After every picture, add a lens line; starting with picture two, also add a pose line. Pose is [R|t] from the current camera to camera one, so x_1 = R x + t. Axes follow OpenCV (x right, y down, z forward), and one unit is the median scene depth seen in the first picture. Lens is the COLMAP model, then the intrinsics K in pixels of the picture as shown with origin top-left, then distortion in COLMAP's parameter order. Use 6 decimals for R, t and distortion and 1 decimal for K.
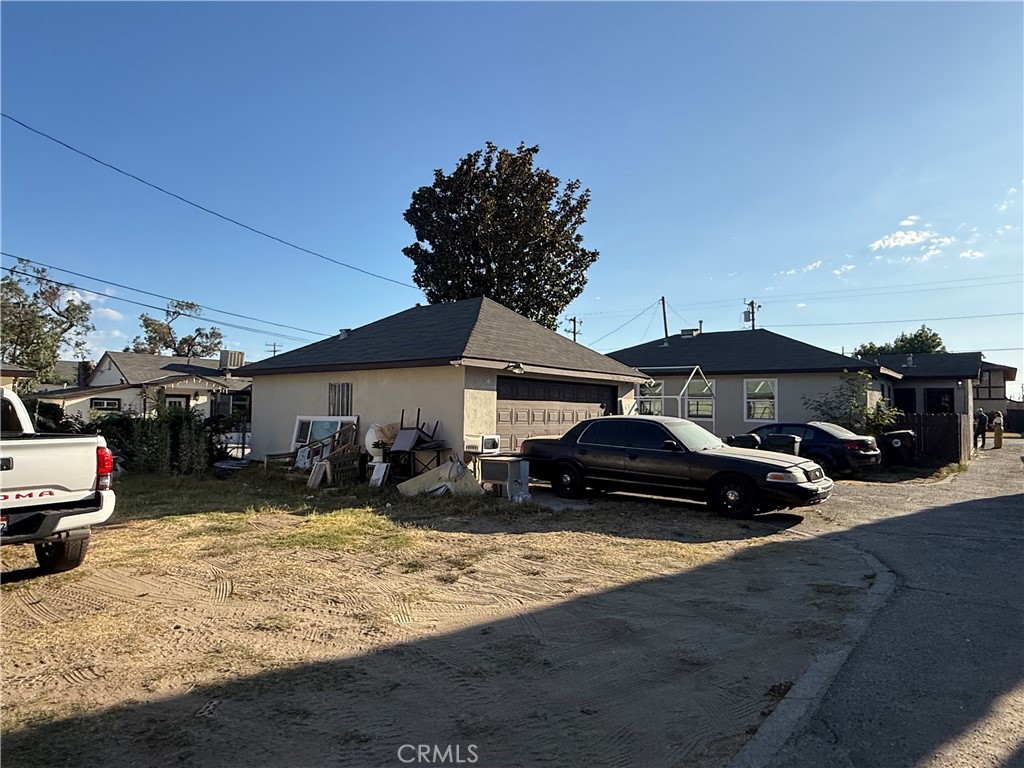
lens RADIAL K [[636.1, 0, 509.4], [0, 636.1, 379.9], [0, 0, 1]] dist [0.003427, 0.000989]
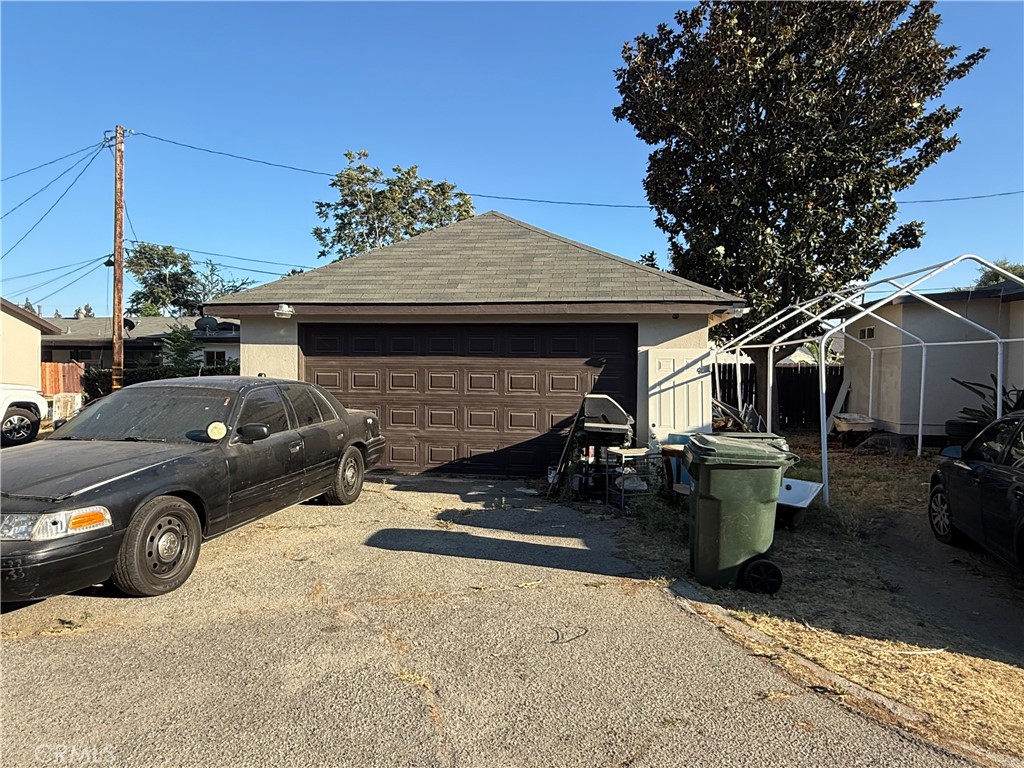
lens RADIAL K [[636.1, 0, 510.3], [0, 636.1, 389.0], [0, 0, 1]] dist [0.003427, 0.000989]
pose [[0.477421, 0.018452, -0.878481, 0.816062], [0.038191, 0.998399, 0.041726, 0.051850], [0.877845, -0.053471, 0.475951, 0.921692]]
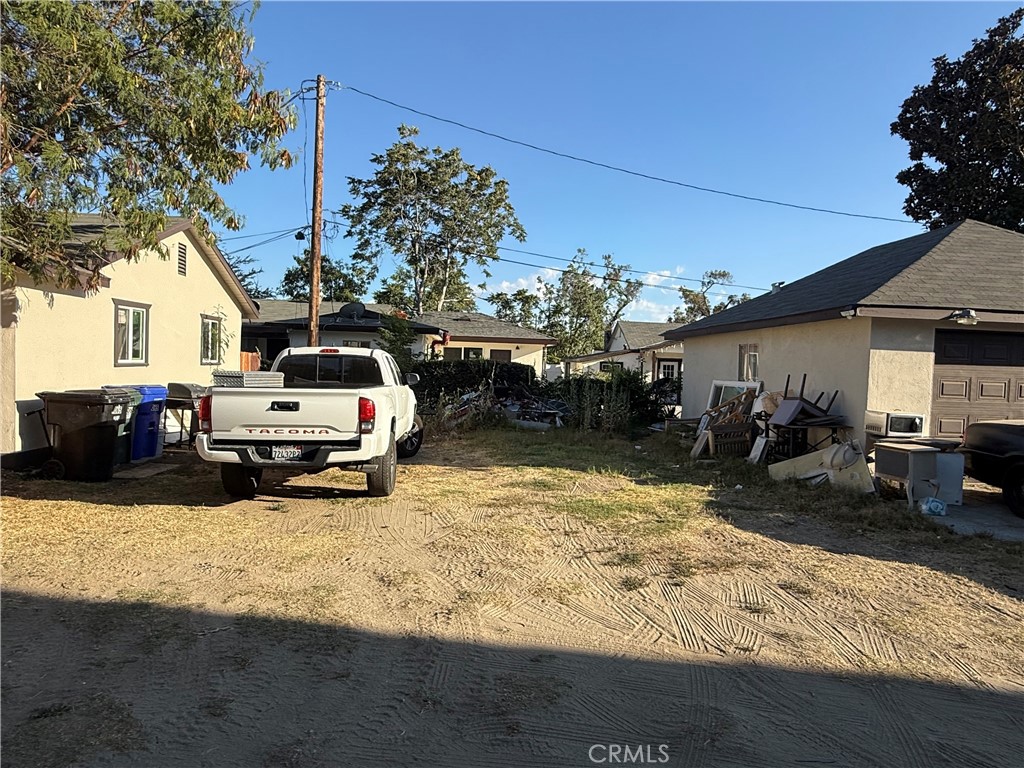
lens RADIAL K [[636.1, 0, 511.4], [0, 636.1, 382.9], [0, 0, 1]] dist [0.003427, 0.000989]
pose [[0.673963, 0.028477, -0.738216, 0.200256], [0.014426, 0.998559, 0.051690, 0.009547], [0.738624, -0.045486, 0.672581, 0.191237]]
